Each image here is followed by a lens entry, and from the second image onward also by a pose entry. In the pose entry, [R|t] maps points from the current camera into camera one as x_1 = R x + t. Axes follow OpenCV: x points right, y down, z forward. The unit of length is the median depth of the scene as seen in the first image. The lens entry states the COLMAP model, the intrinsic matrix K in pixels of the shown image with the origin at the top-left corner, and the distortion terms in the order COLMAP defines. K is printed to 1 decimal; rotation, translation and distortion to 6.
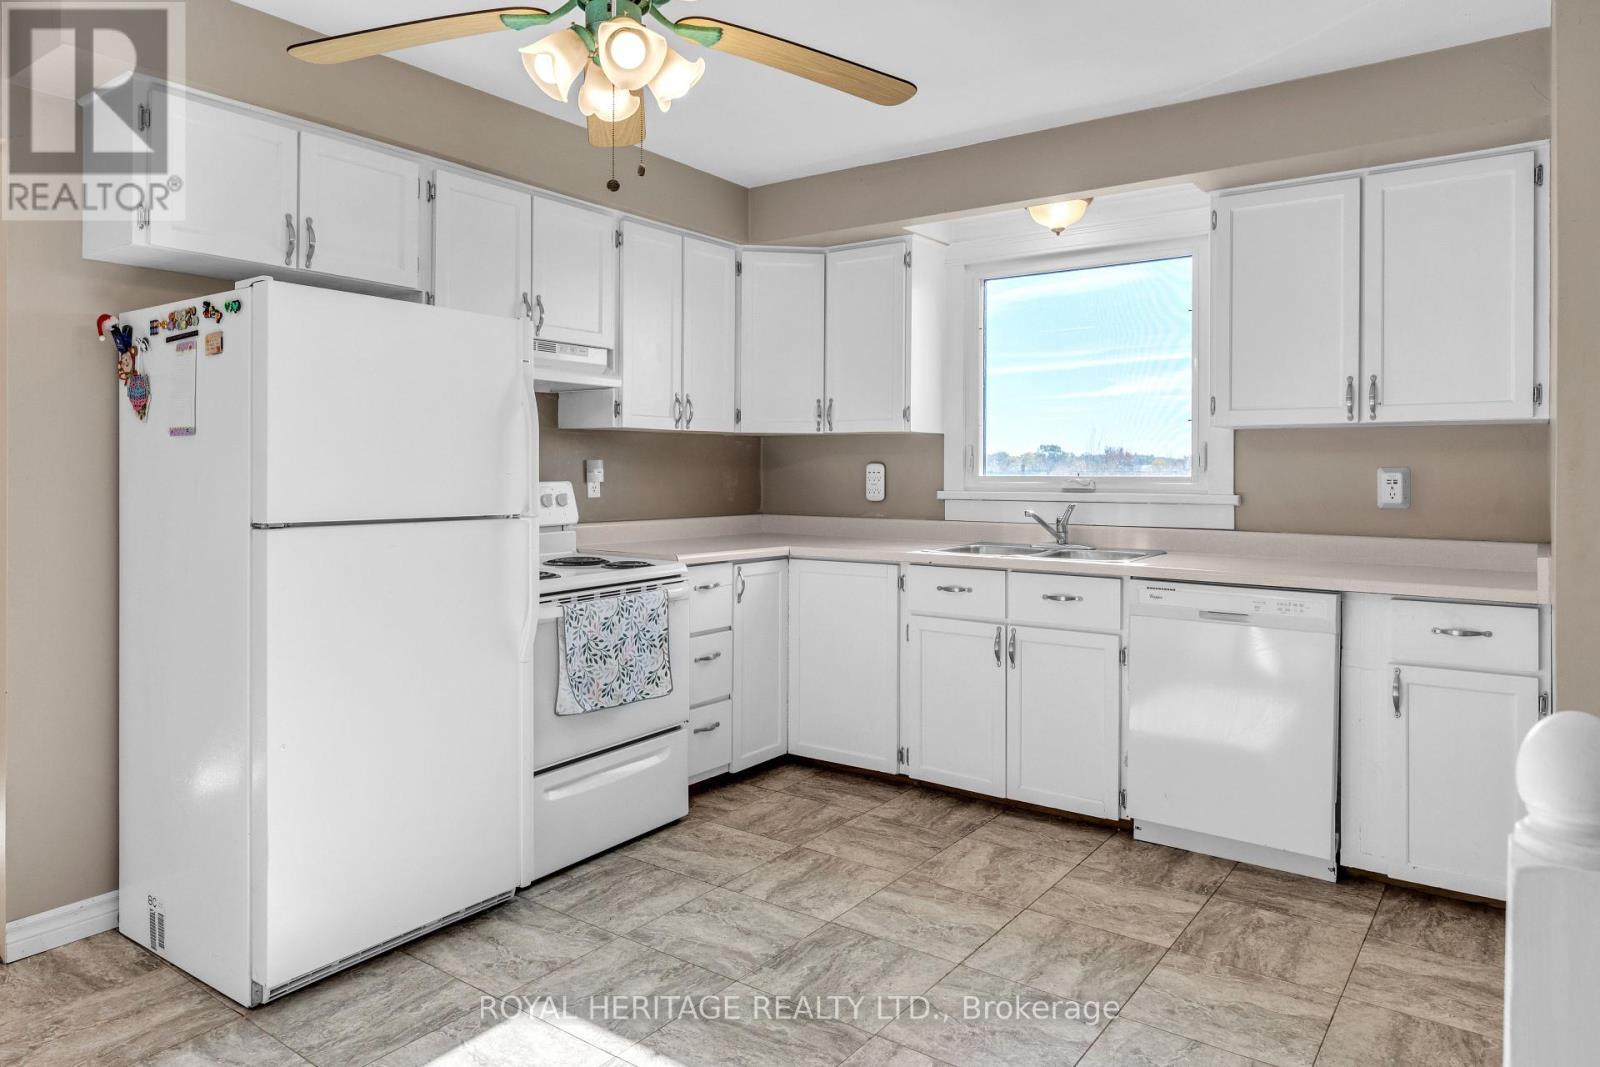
lens RADIAL K [[1008.8, 0, 804.8], [0, 1008.8, 462.4], [0, 0, 1]] dist [0.001936, 0.001435]
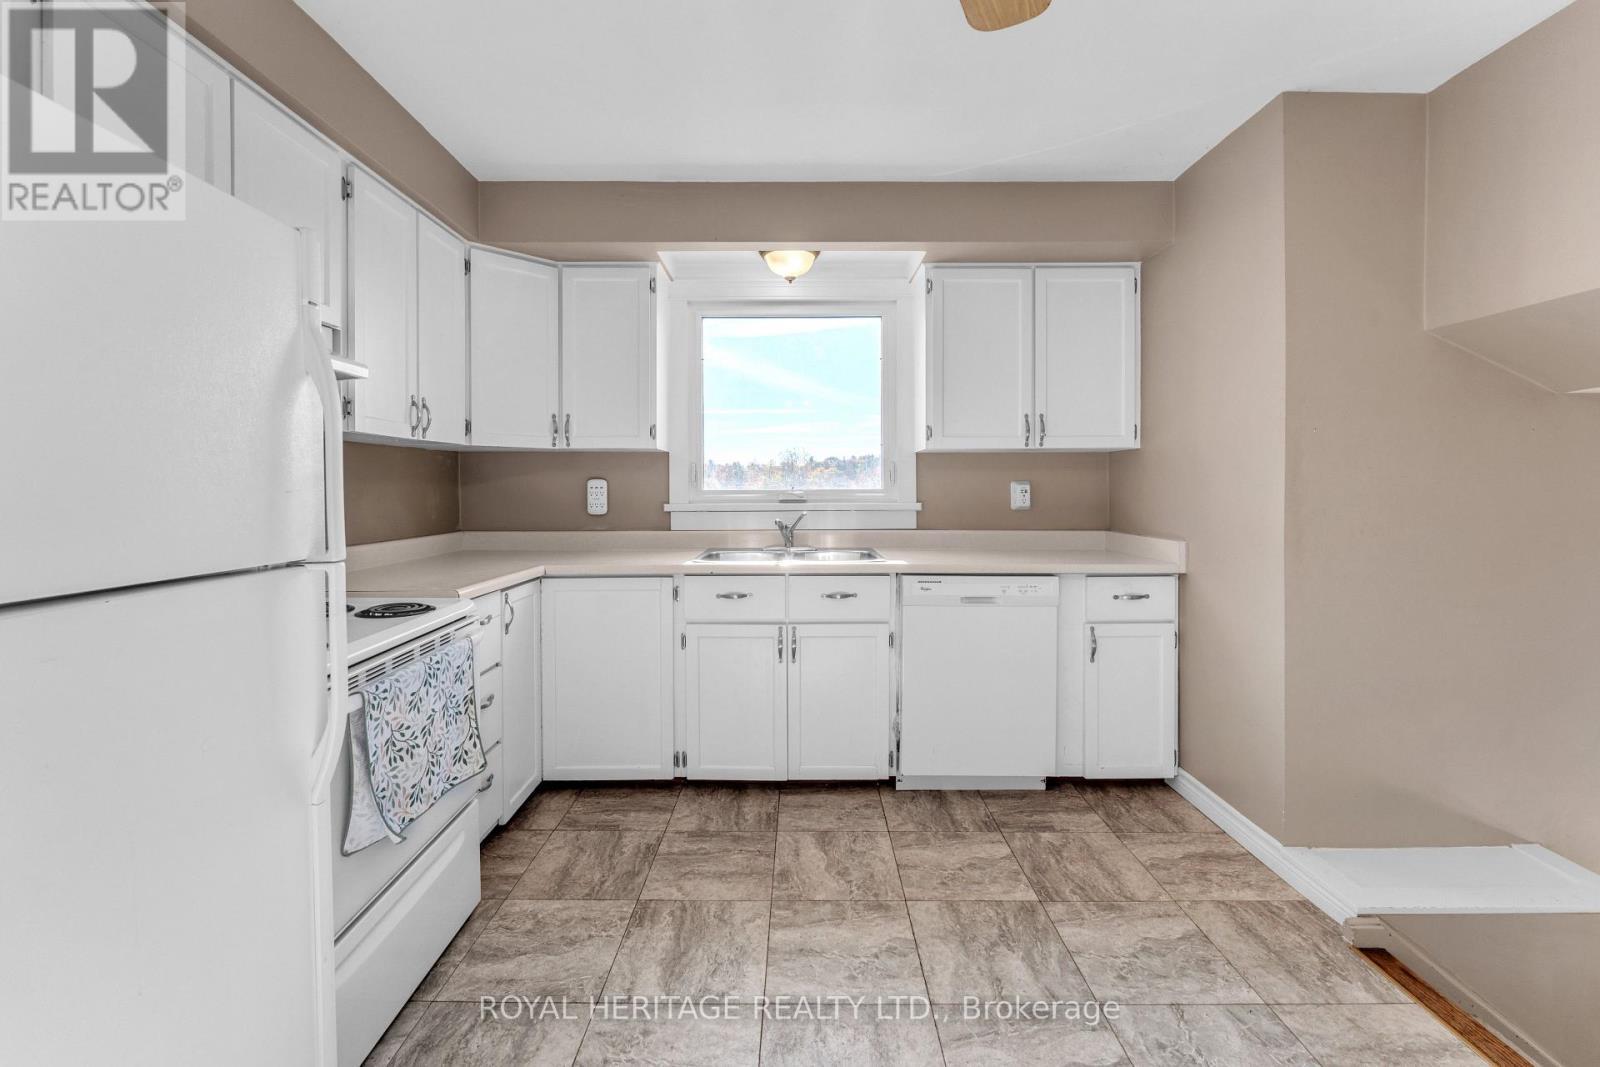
lens RADIAL K [[669.6, 0, 795.6], [0, 669.6, 492.4], [0, 0, 1]] dist [-0.002873, -0.000359]
pose [[0.813658, -0.011429, 0.581231, -0.231740], [0.001133, 0.999836, 0.018074, 0.003562], [-0.581343, -0.014048, 0.813537, 0.427049]]
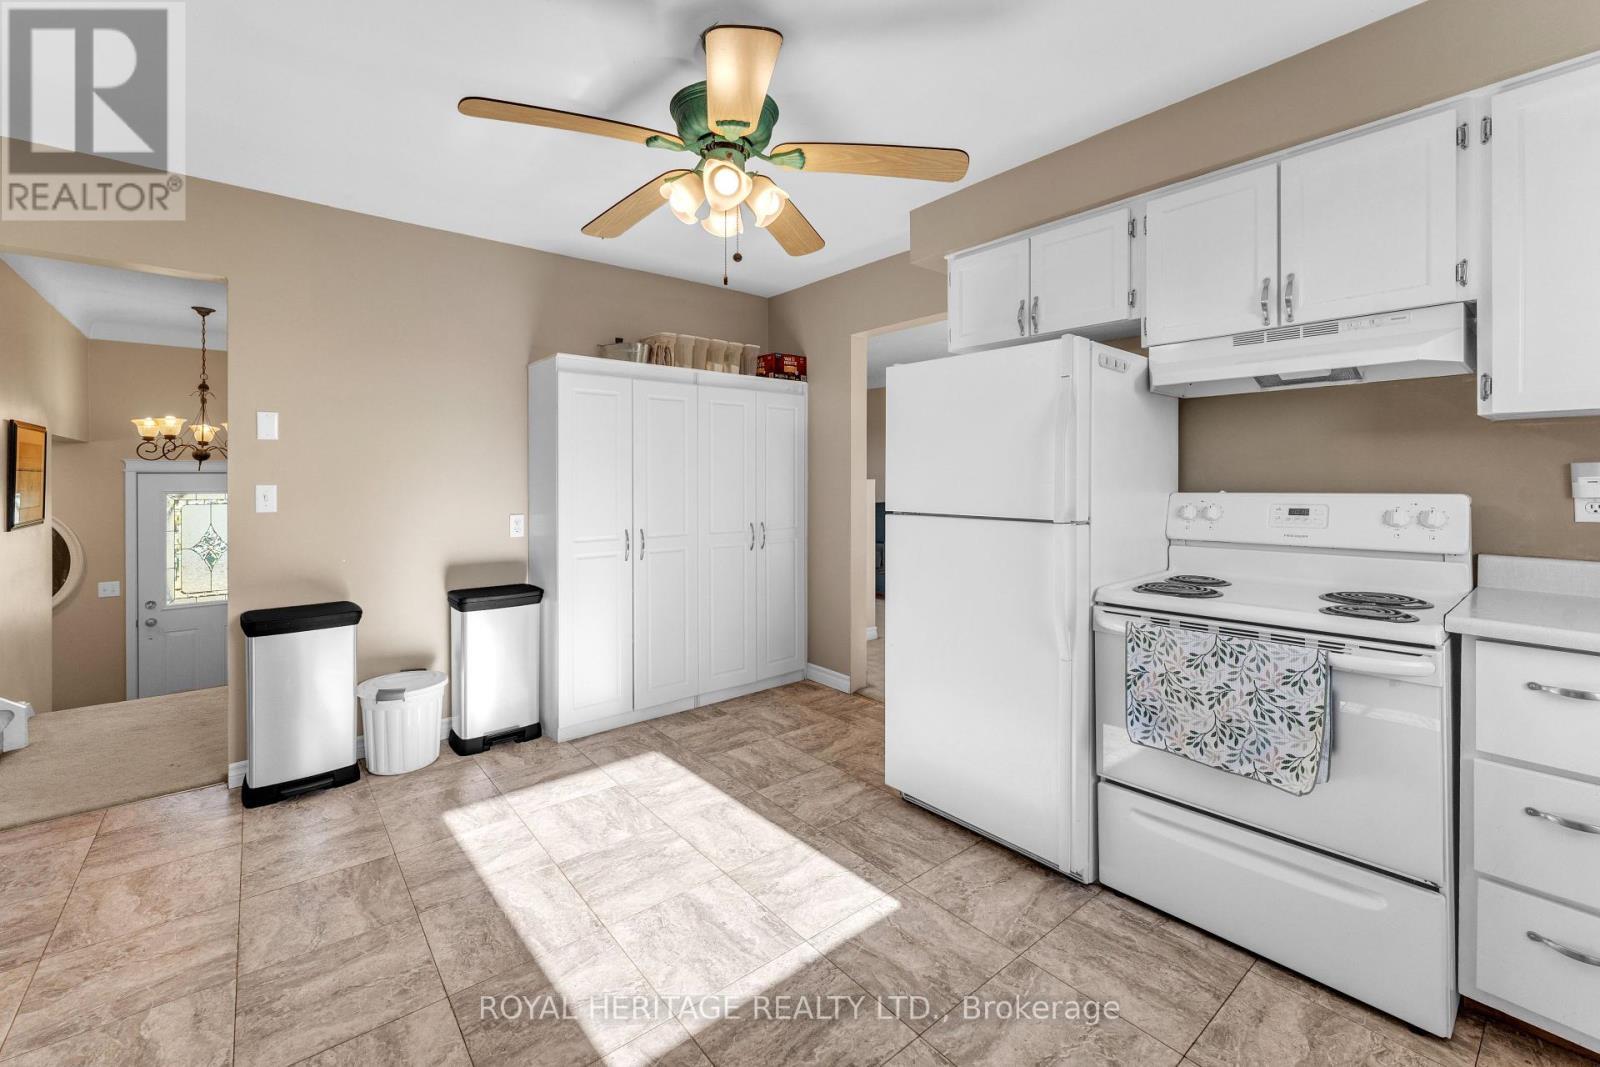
lens RADIAL K [[671.2, 0, 796.9], [0, 671.2, 476.3], [0, 0, 1]] dist [0.000619, 0.000072]
pose [[-0.253216, -0.004054, -0.967401, 0.402168], [0.009449, 0.999933, -0.006664, 0.005122], [0.967364, -0.010829, -0.253161, 0.762540]]
